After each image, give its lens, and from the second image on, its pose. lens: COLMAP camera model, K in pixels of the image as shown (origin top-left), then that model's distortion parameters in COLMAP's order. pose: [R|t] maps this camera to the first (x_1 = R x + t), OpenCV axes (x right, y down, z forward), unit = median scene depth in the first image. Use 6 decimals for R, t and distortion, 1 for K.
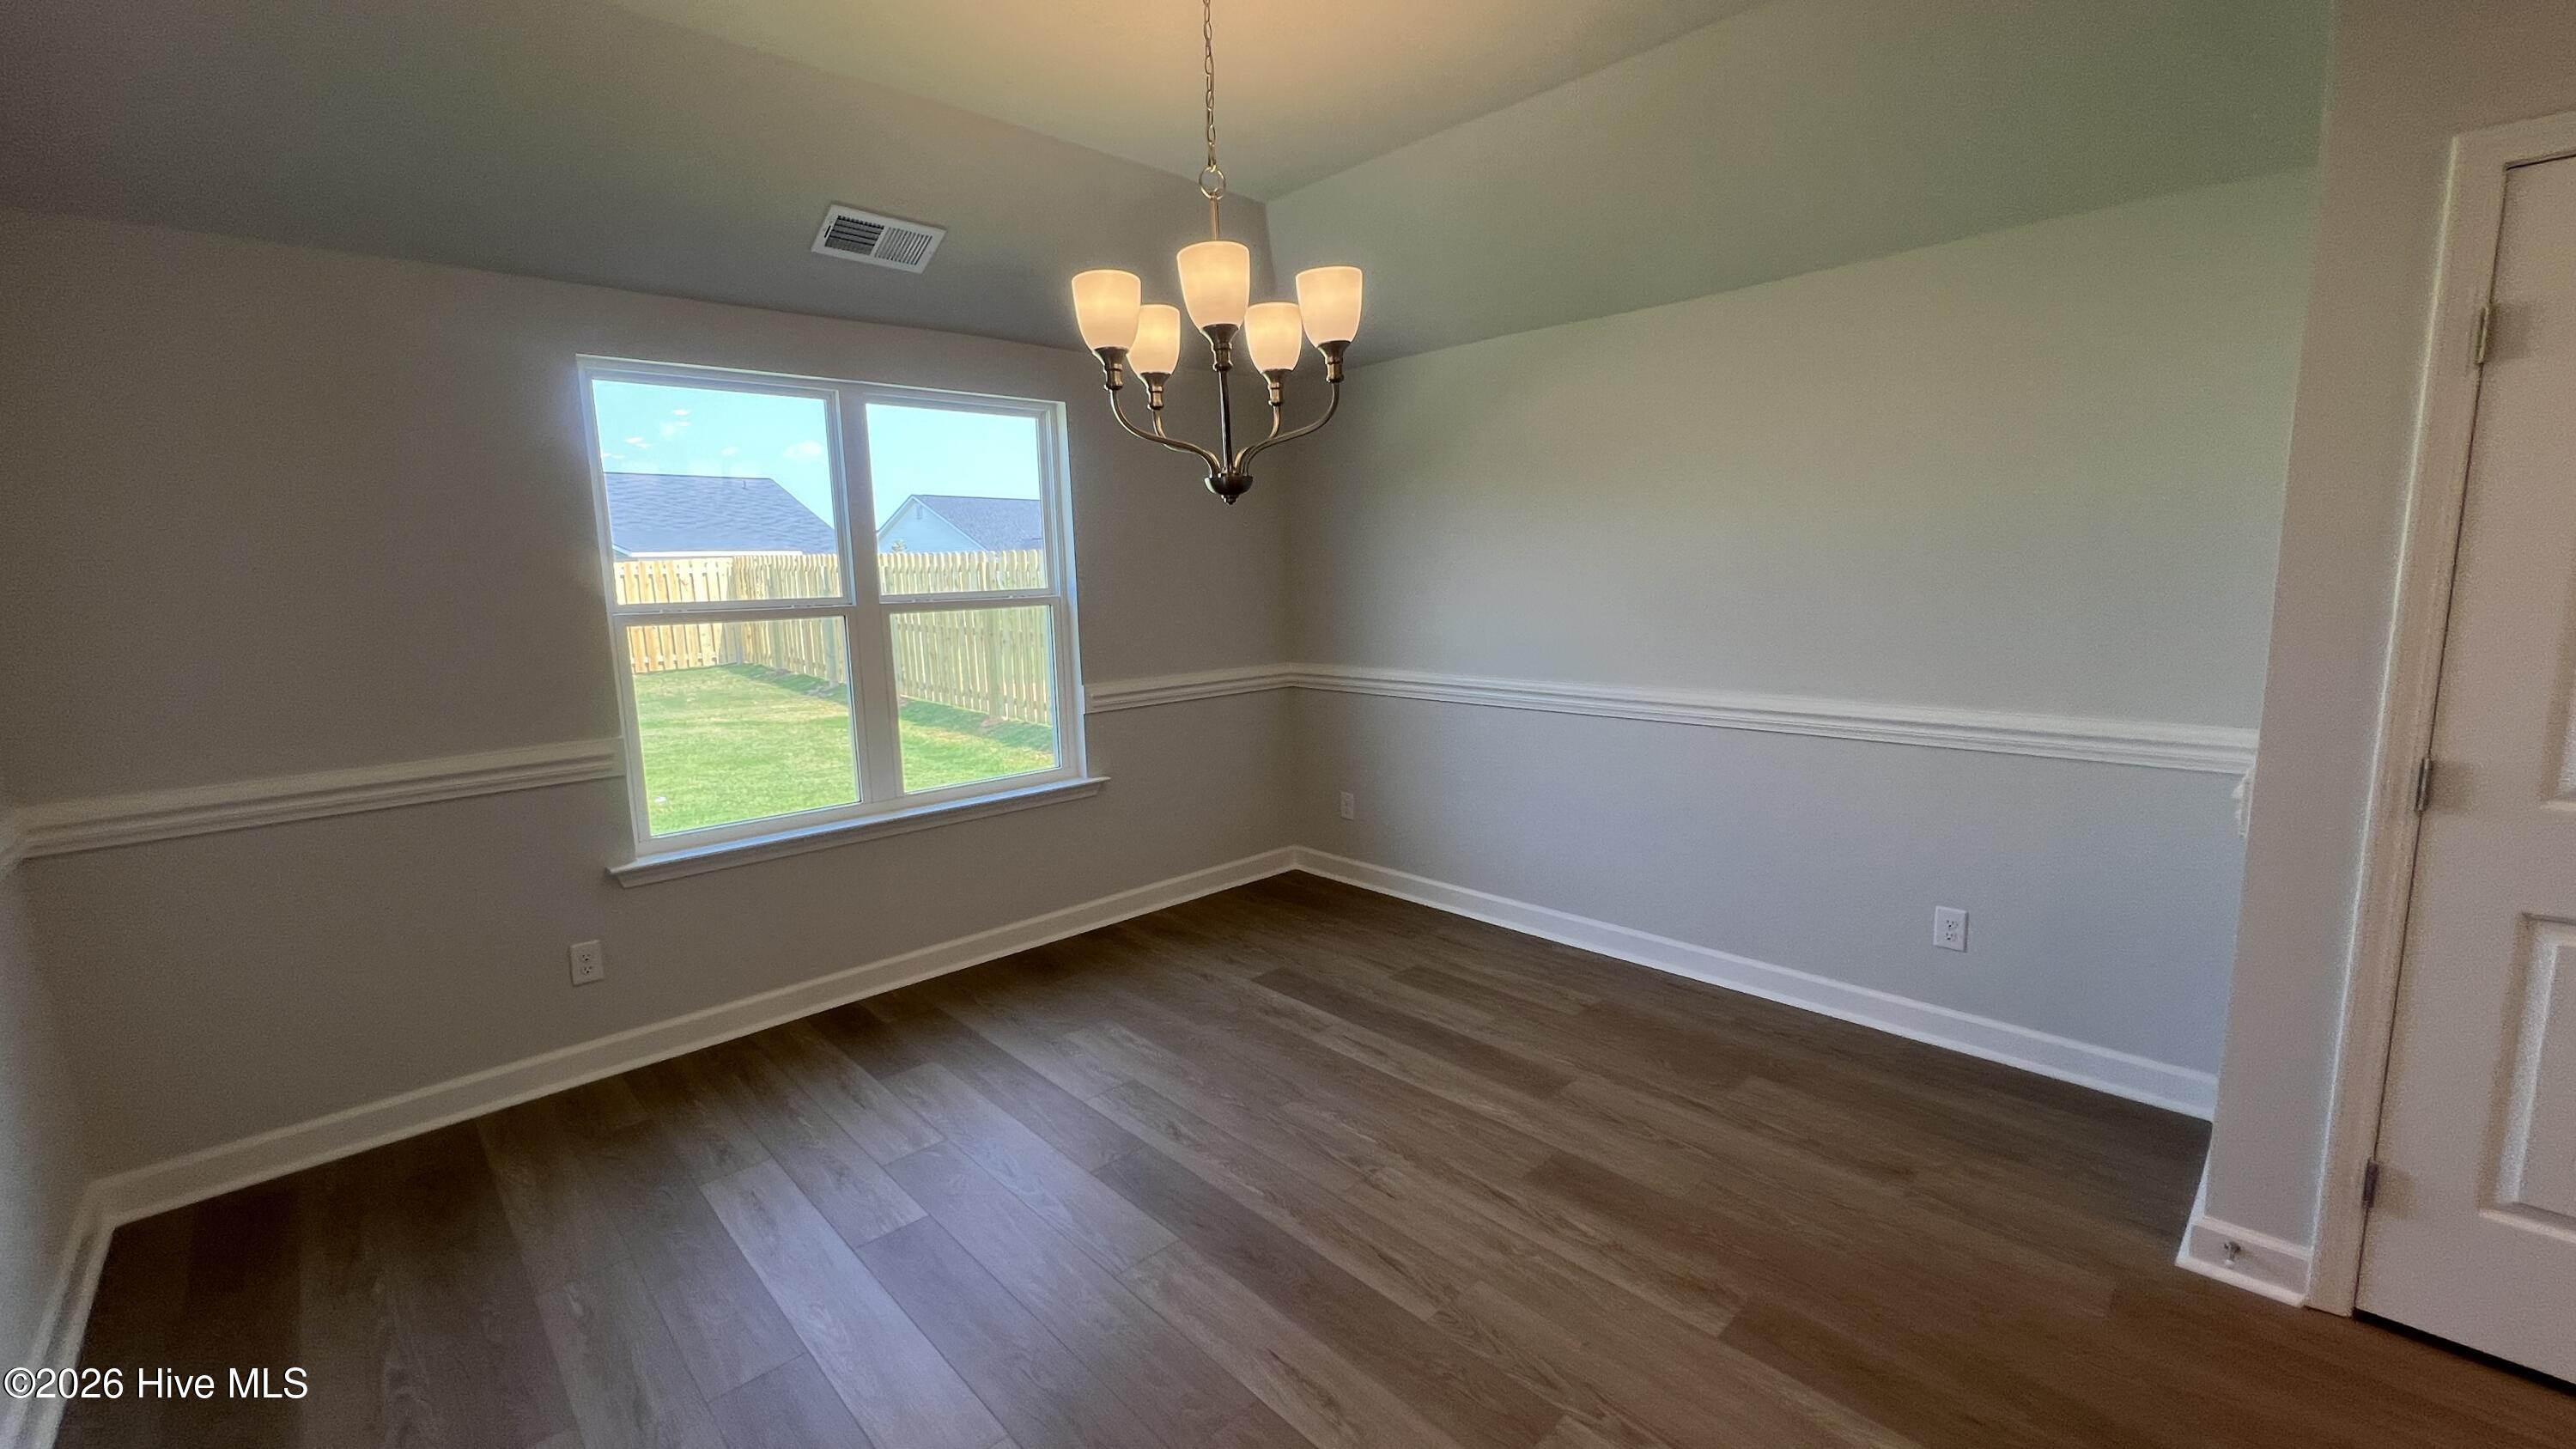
lens RADIAL K [[1035.6, 0, 1288.0], [0, 1035.6, 724.5], [0, 0, 1]] dist [-0.003469, 0.000525]
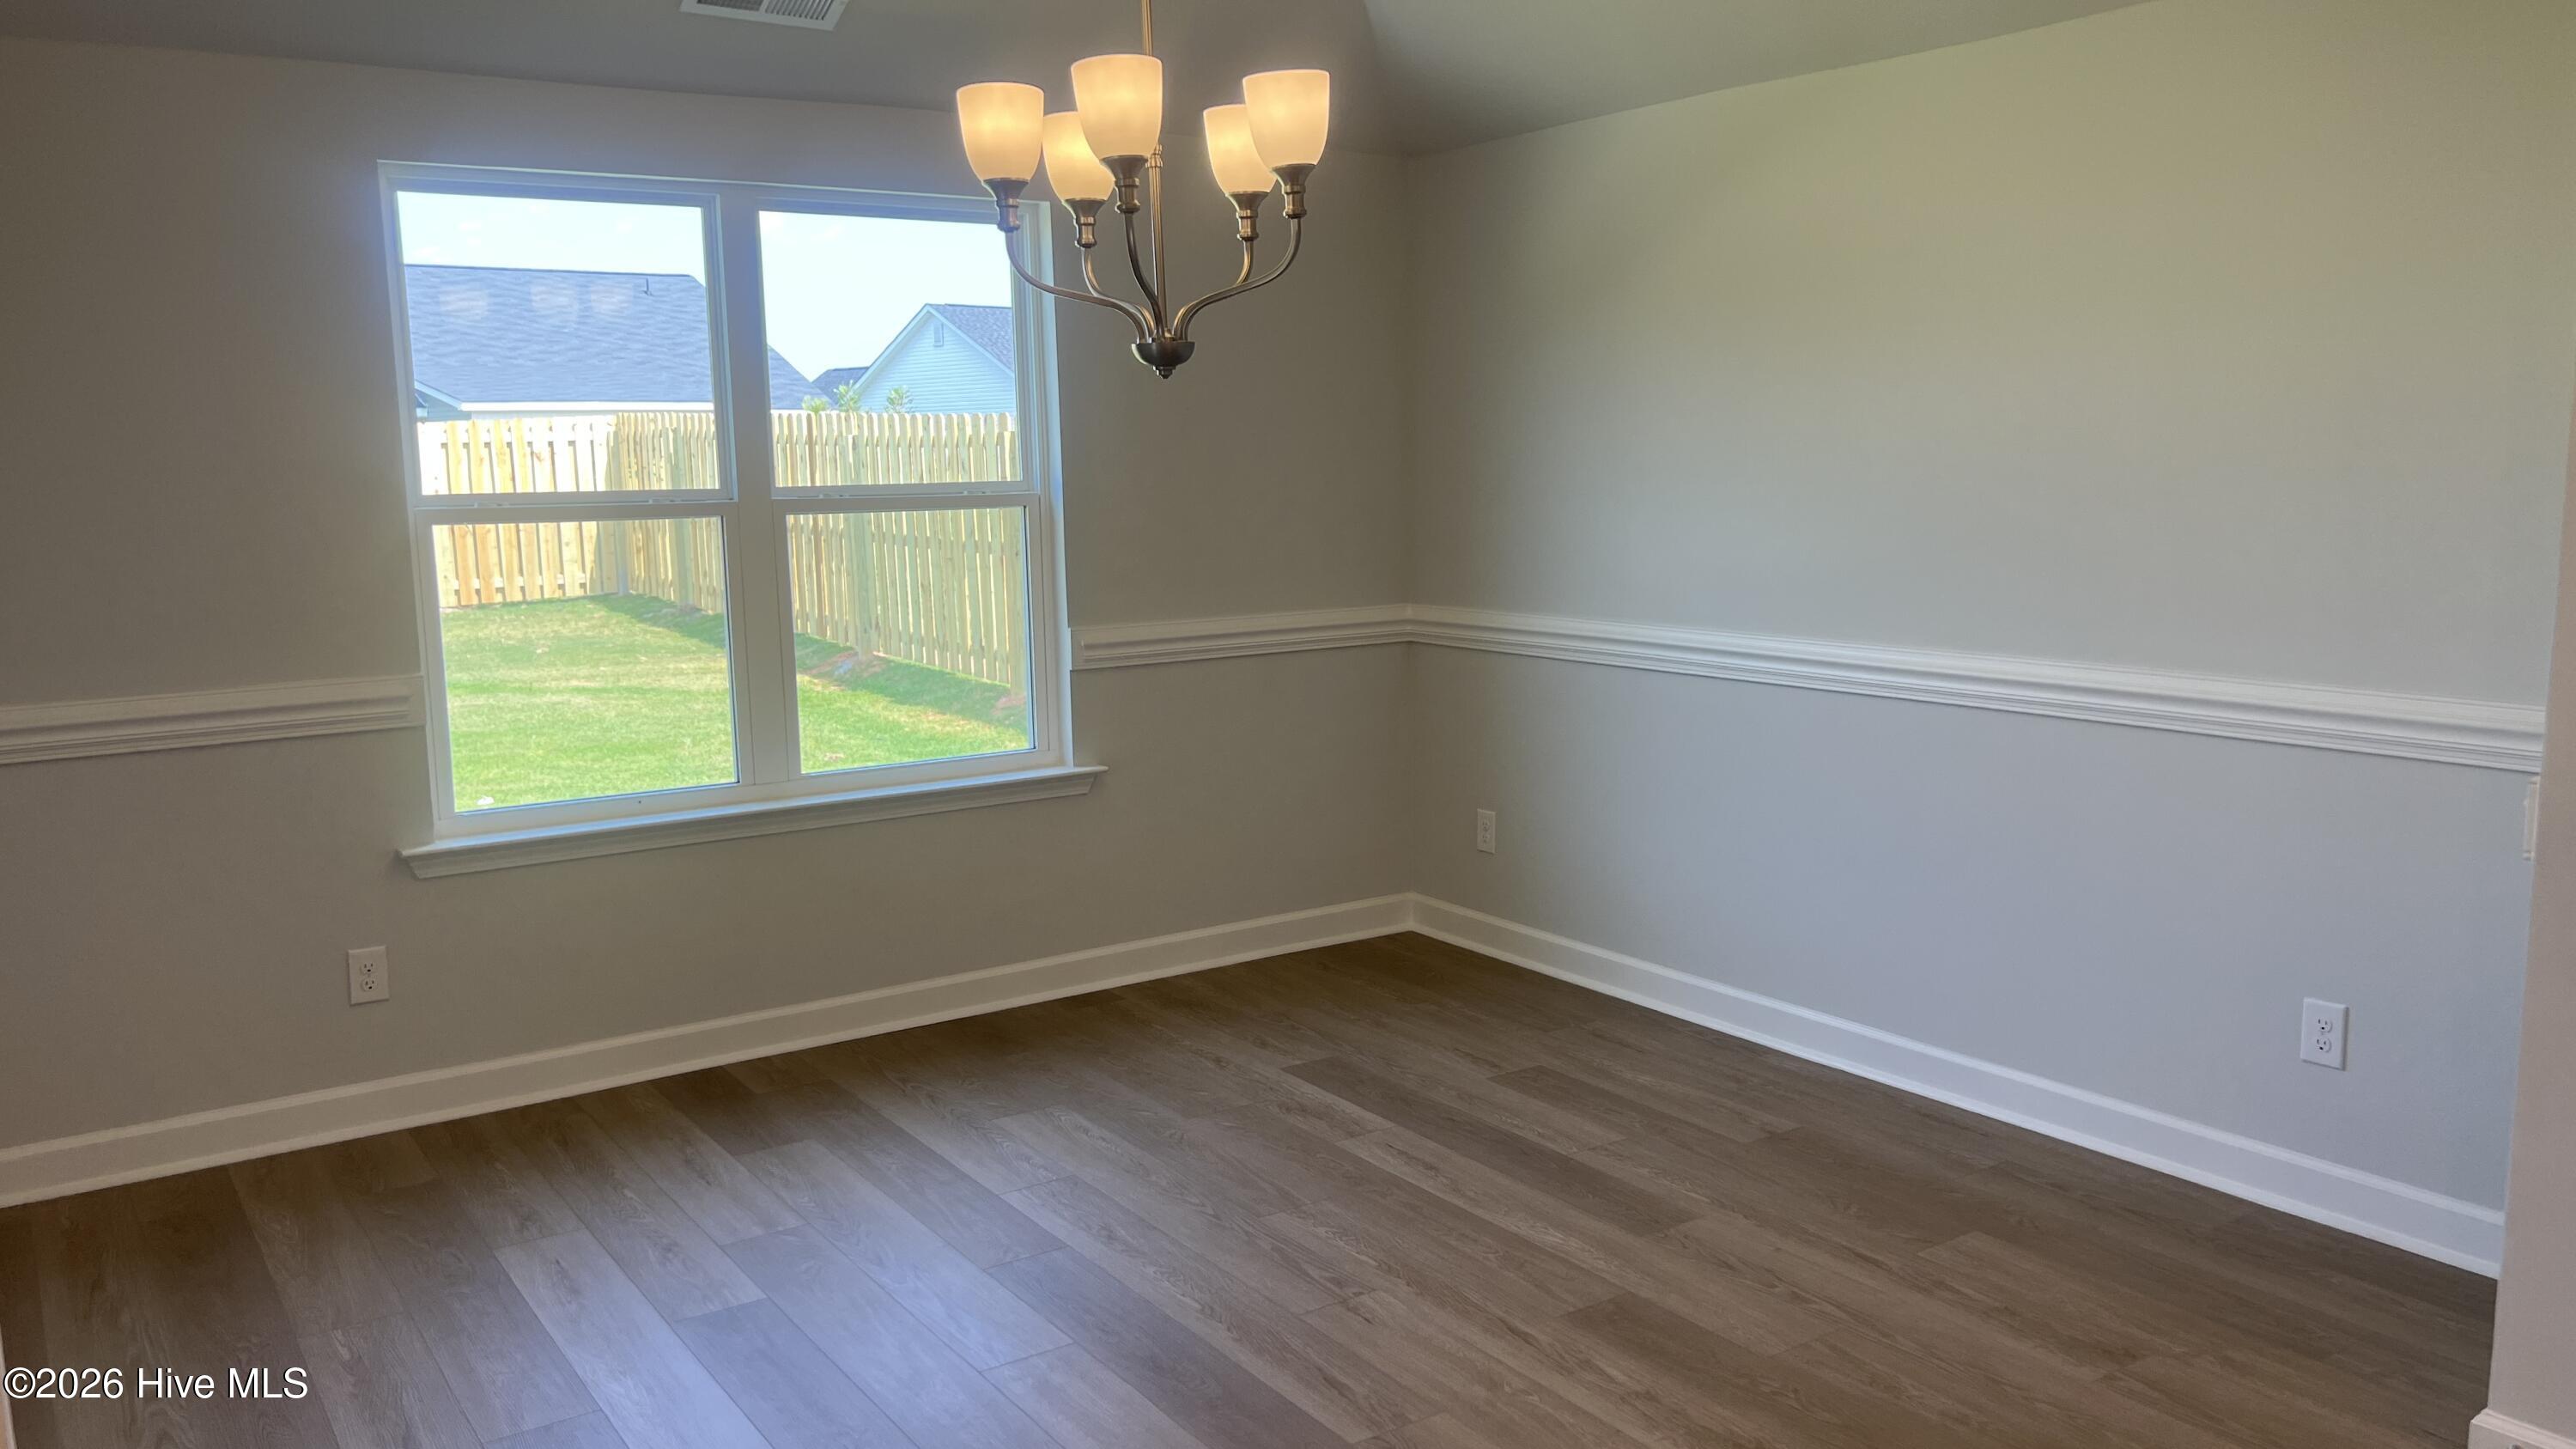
lens RADIAL K [[1905.2, 0, 1289.7], [0, 1905.2, 744.2], [0, 0, 1]] dist [0.070972, -0.102086]
pose [[0.987380, 0.033878, -0.154700, 0.180435], [-0.032633, 0.999411, 0.010581, 0.026722], [0.154967, -0.005400, 0.987905, -0.259418]]
